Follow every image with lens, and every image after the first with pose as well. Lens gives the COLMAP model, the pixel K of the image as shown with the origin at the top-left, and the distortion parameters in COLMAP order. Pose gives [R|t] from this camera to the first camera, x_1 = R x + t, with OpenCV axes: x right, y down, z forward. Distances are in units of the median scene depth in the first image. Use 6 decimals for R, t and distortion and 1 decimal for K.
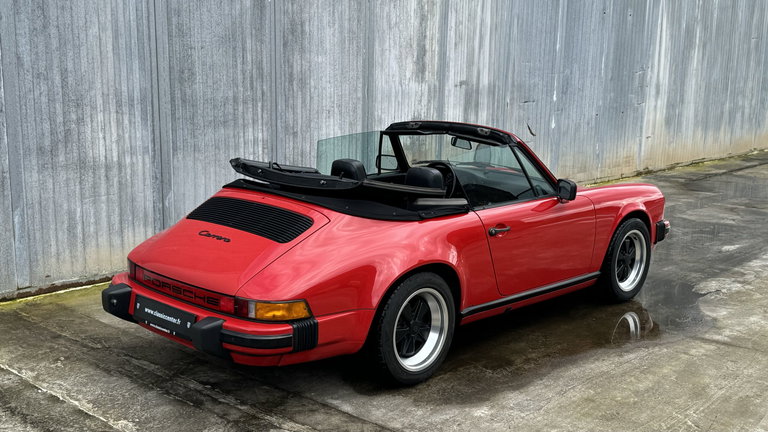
lens RADIAL K [[886.9, 0, 384.0], [0, 886.9, 216.0], [0, 0, 1]] dist [0.001829, -0.001010]
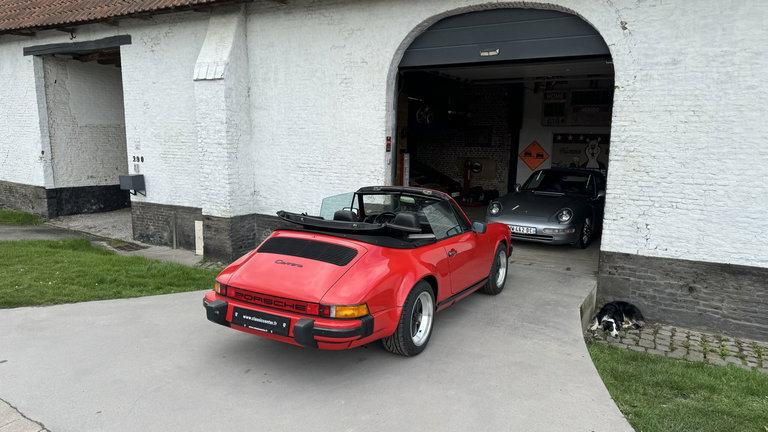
lens RADIAL K [[530.9, 0, 384.0], [0, 530.9, 216.0], [0, 0, 1]] dist [0.072265, -0.098193]
pose [[0.963861, -0.017915, 0.265804, -0.288460], [0.030790, 0.998542, -0.044349, -0.013200], [-0.264621, 0.050930, 0.963007, 0.094693]]
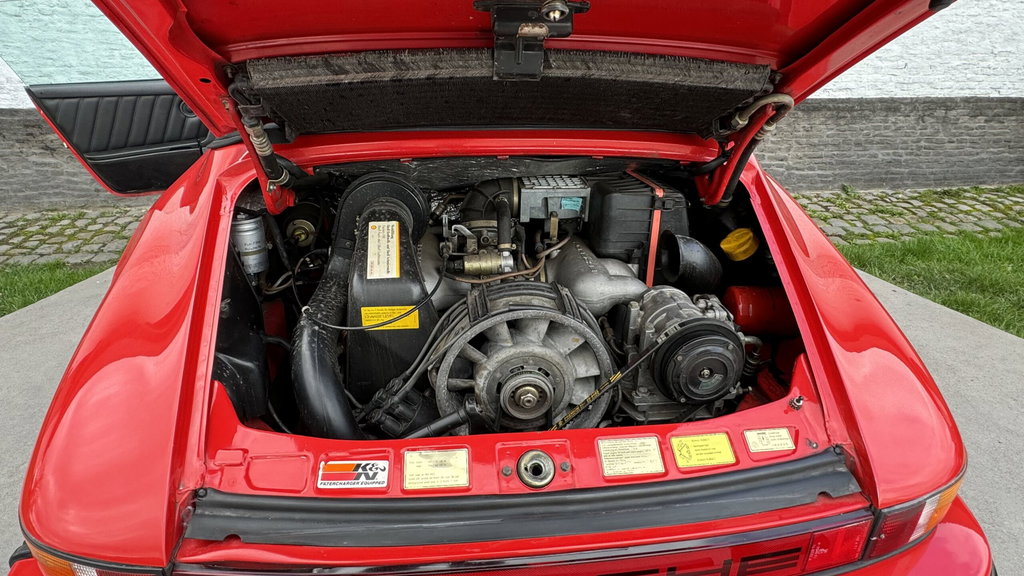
lens RADIAL K [[557.3, 0, 512.0], [0, 557.3, 288.0], [0, 0, 1]] dist [0.002903, -0.002080]
pose [[0.635611, -0.354730, 0.685687, -0.319902], [0.136111, 0.925762, 0.352759, -0.046834], [-0.759917, -0.130888, 0.636707, 0.944609]]
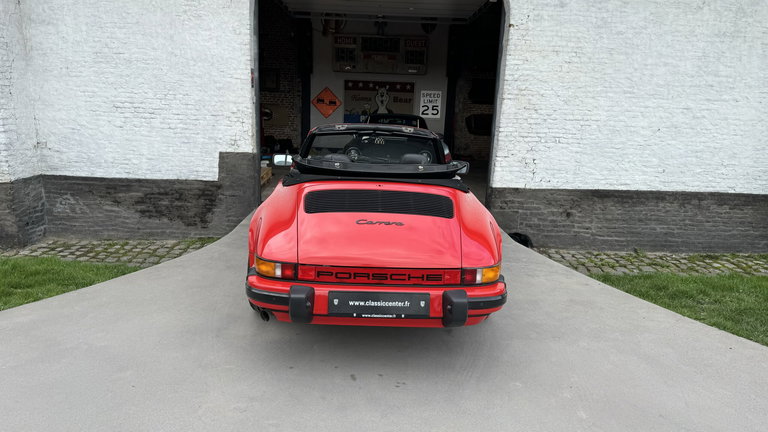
lens RADIAL K [[530.9, 0, 384.0], [0, 530.9, 216.0], [0, 0, 1]] dist [0.072265, -0.098193]
pose [[0.688163, -0.126754, 0.714398, -0.684966], [0.103793, 0.991693, 0.075972, -0.034527], [-0.718094, 0.021869, 0.695603, 0.577458]]
